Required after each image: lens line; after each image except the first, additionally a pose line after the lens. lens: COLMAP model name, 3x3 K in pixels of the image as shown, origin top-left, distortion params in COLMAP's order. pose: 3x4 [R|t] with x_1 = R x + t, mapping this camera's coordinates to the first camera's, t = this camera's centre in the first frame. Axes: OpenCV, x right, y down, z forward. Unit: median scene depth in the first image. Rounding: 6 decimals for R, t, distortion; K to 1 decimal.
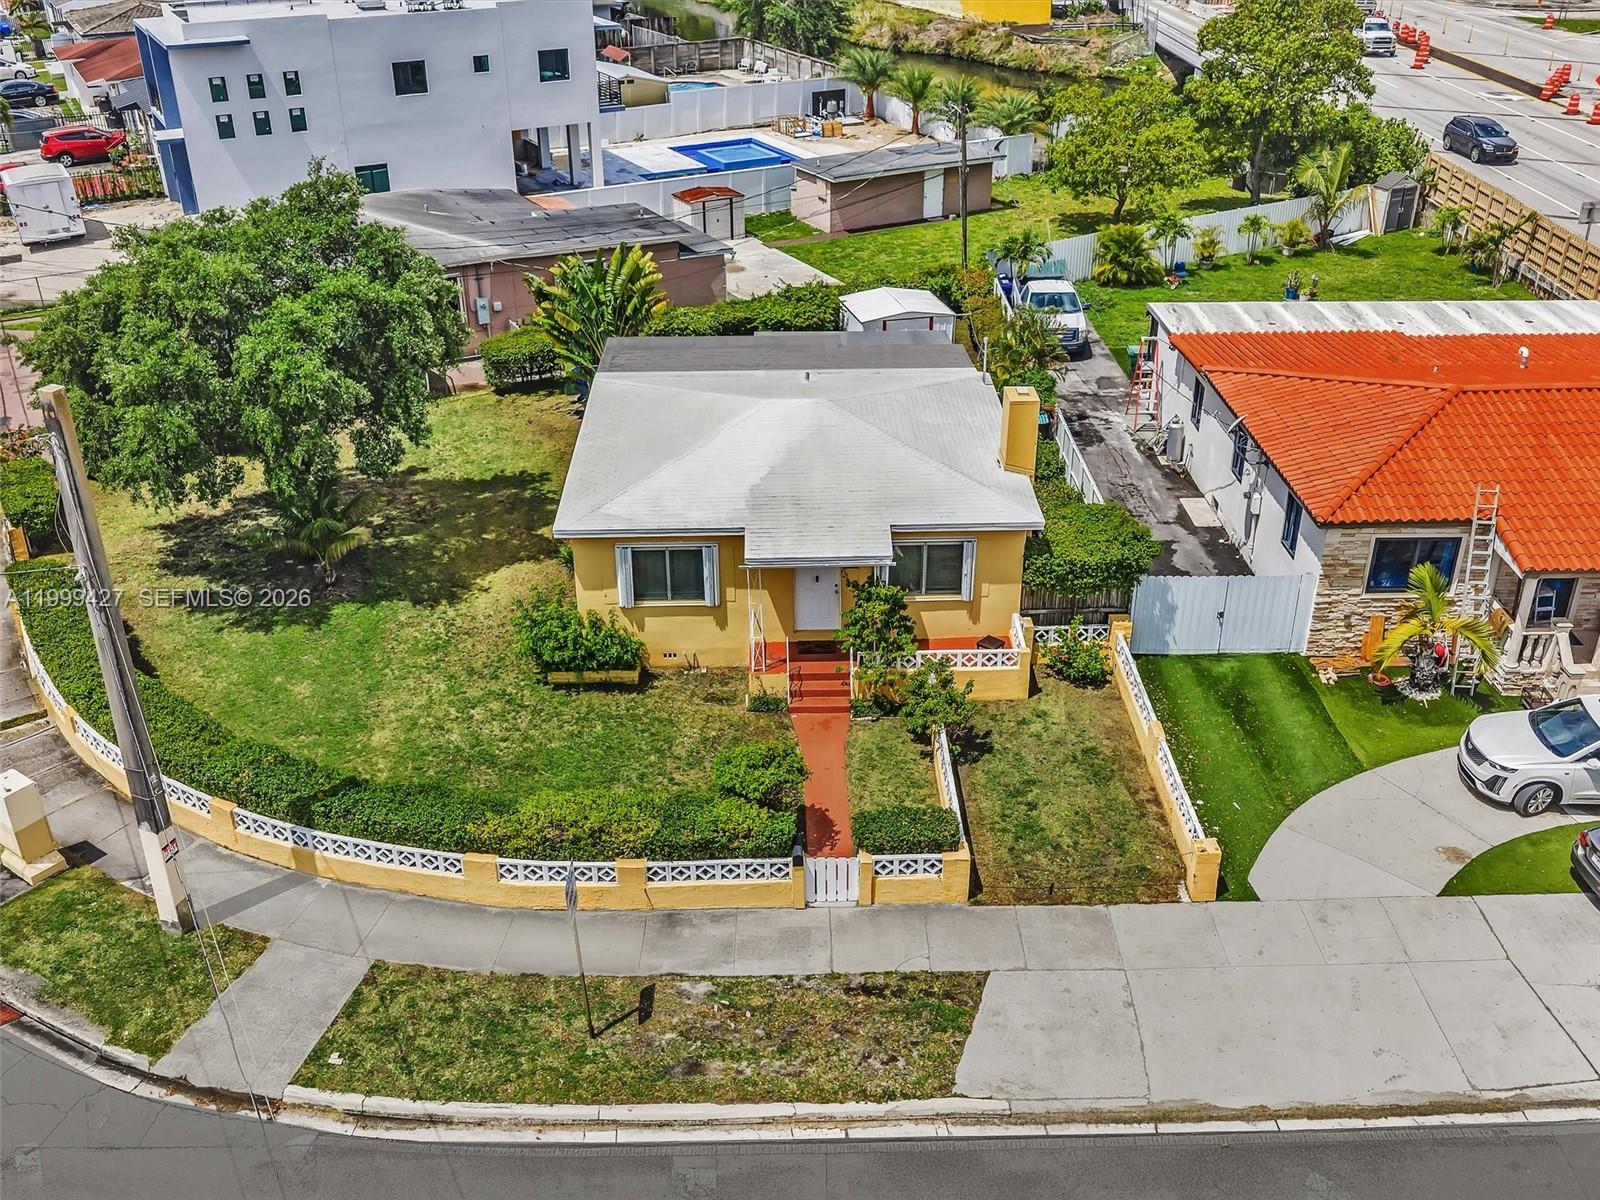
lens RADIAL K [[1484.5, 0, 804.8], [0, 1484.5, 599.7], [0, 0, 1]] dist [0.015809, 0.000000]
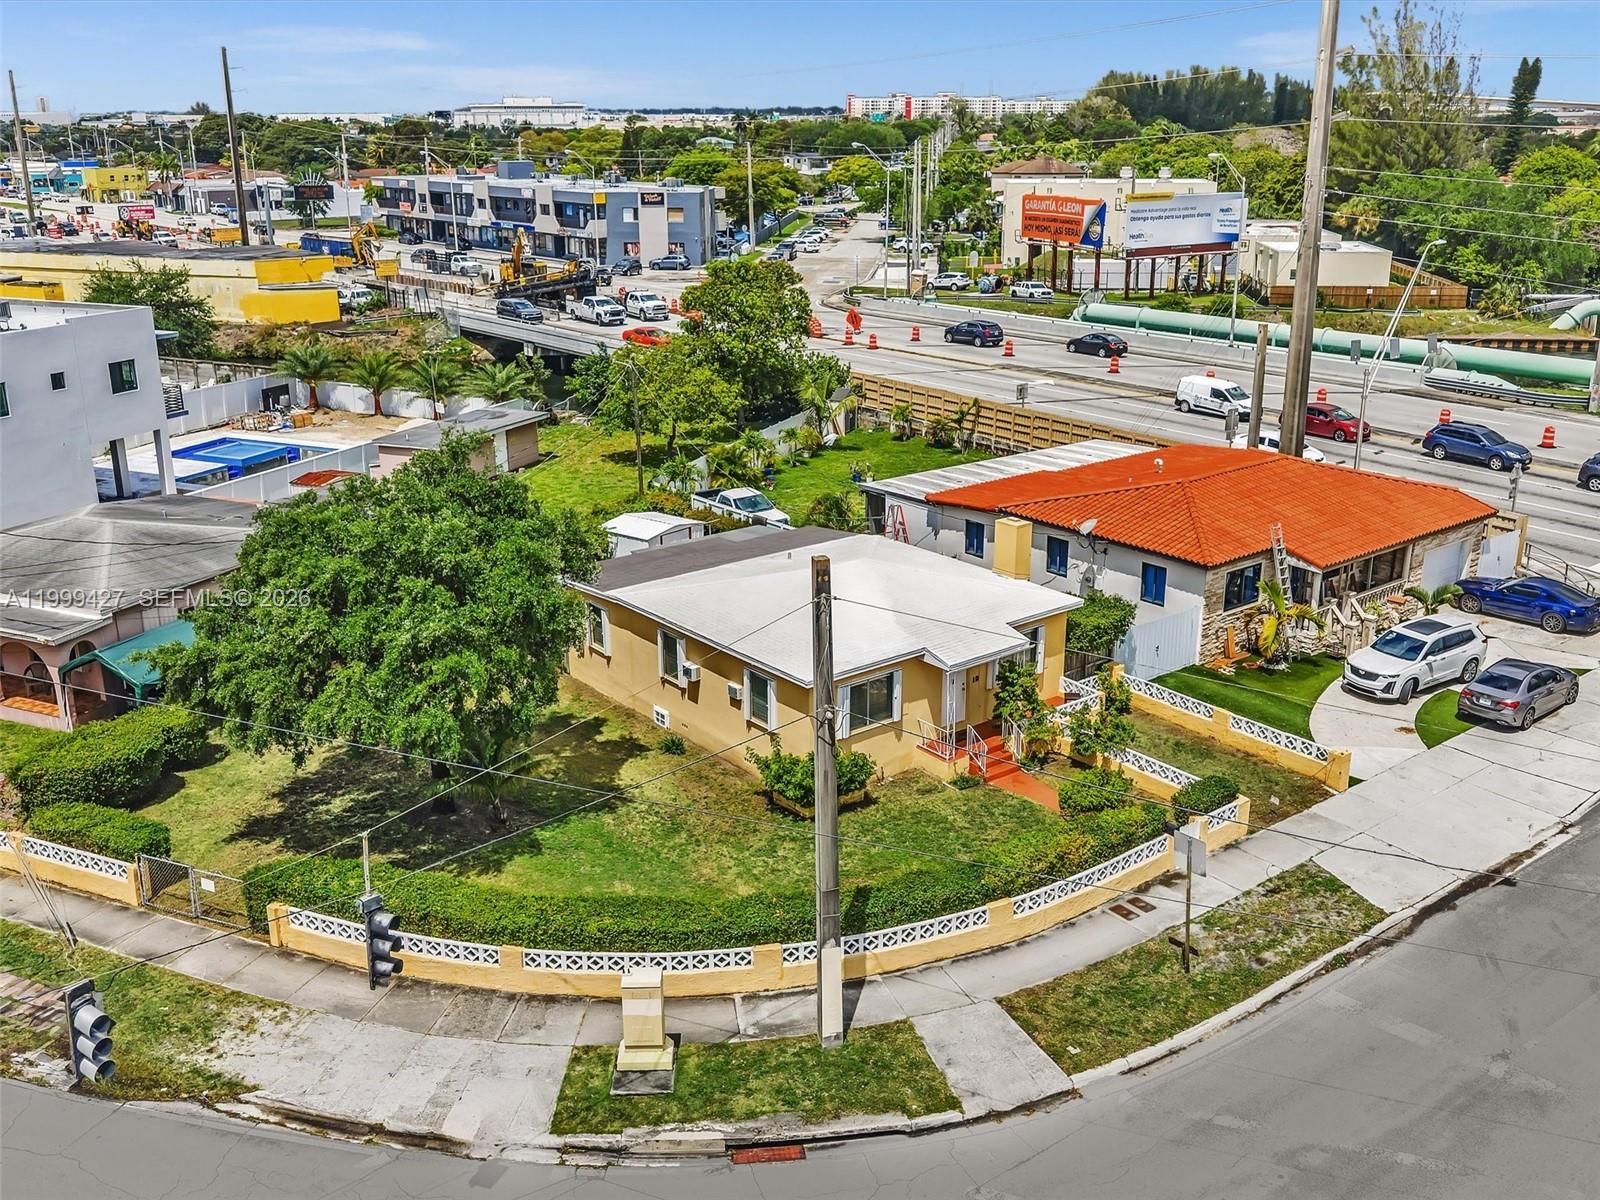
lens RADIAL K [[1484.5, 0, 800.7], [0, 1484.5, 599.3], [0, 0, 1]] dist [0.015809, 0.000000]
pose [[0.798283, -0.187118, 0.572478, -0.829127], [0.290327, 0.952342, -0.093564, -0.000471], [-0.527687, 0.240896, 0.814564, 0.012751]]
